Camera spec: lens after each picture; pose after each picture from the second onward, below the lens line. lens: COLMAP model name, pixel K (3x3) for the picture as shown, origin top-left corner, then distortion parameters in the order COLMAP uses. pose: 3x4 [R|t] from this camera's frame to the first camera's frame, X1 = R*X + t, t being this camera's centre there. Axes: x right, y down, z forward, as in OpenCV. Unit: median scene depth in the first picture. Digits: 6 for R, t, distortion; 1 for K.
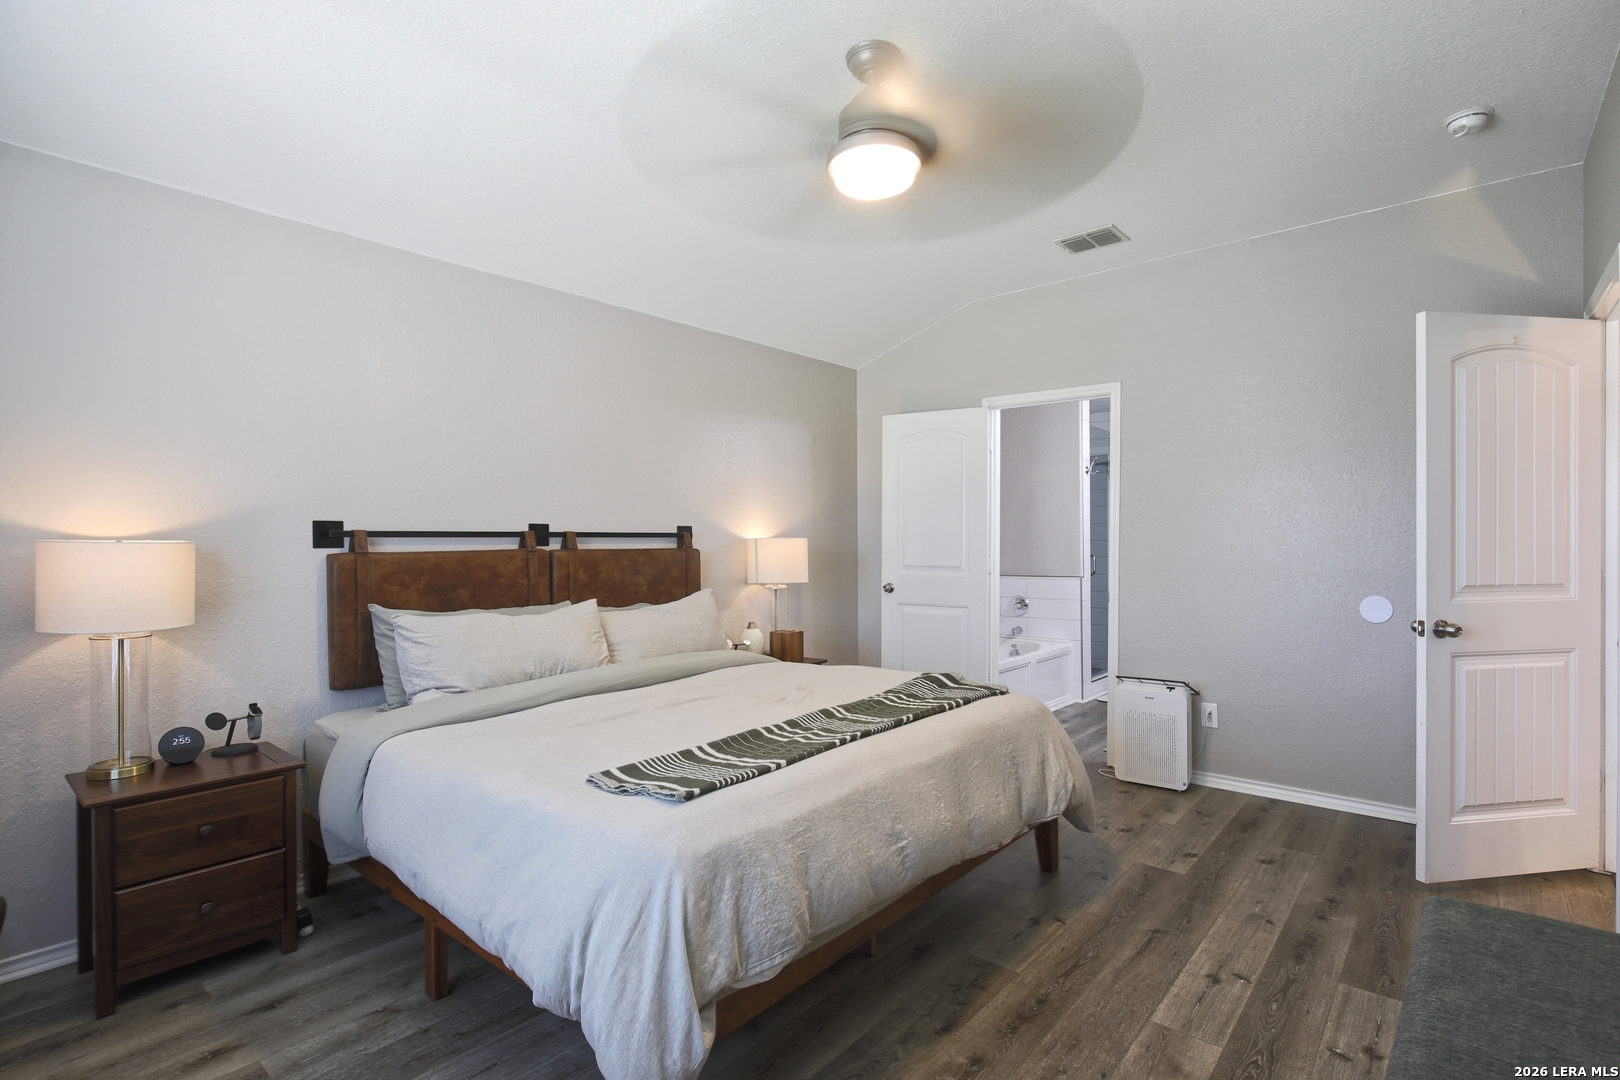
lens RADIAL K [[774.7, 0, 814.1], [0, 774.7, 538.4], [0, 0, 1]] dist [0.002110, -0.000907]
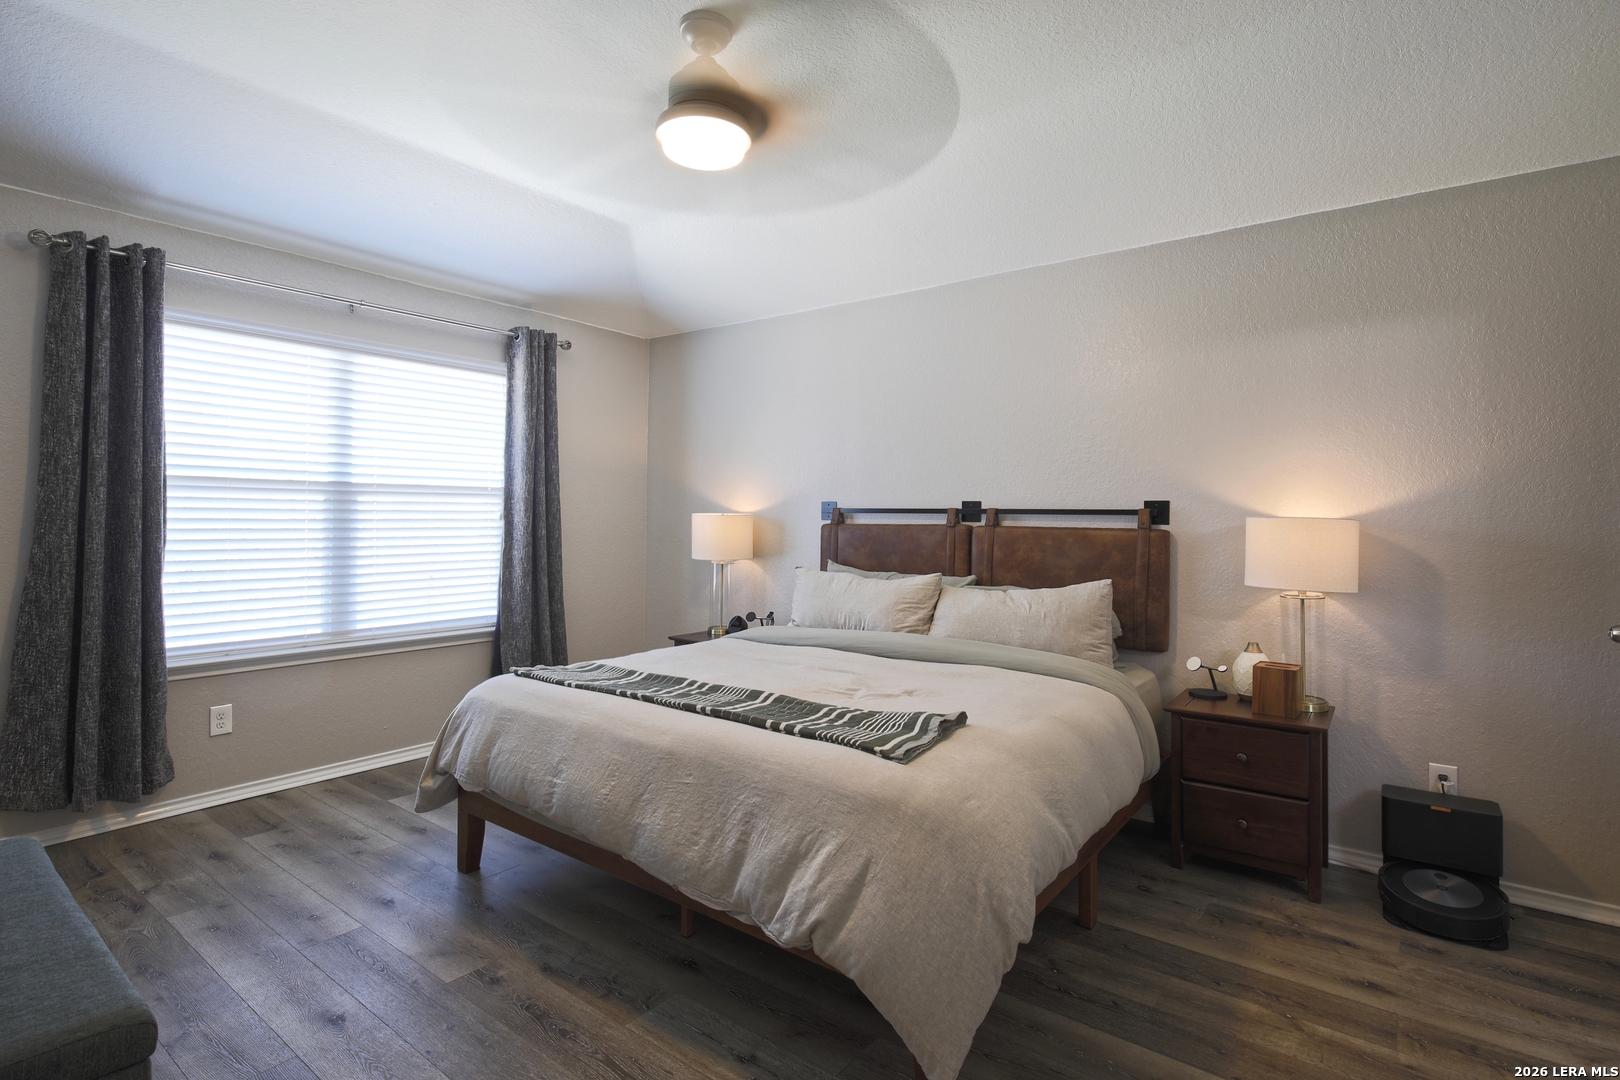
lens RADIAL K [[774.7, 0, 813.3], [0, 774.7, 501.1], [0, 0, 1]] dist [0.002110, -0.000907]
pose [[0.073436, -0.011807, -0.997230, 0.772803], [-0.009131, 0.999880, -0.012511, -0.004486], [0.997258, 0.010024, 0.073320, 0.774202]]
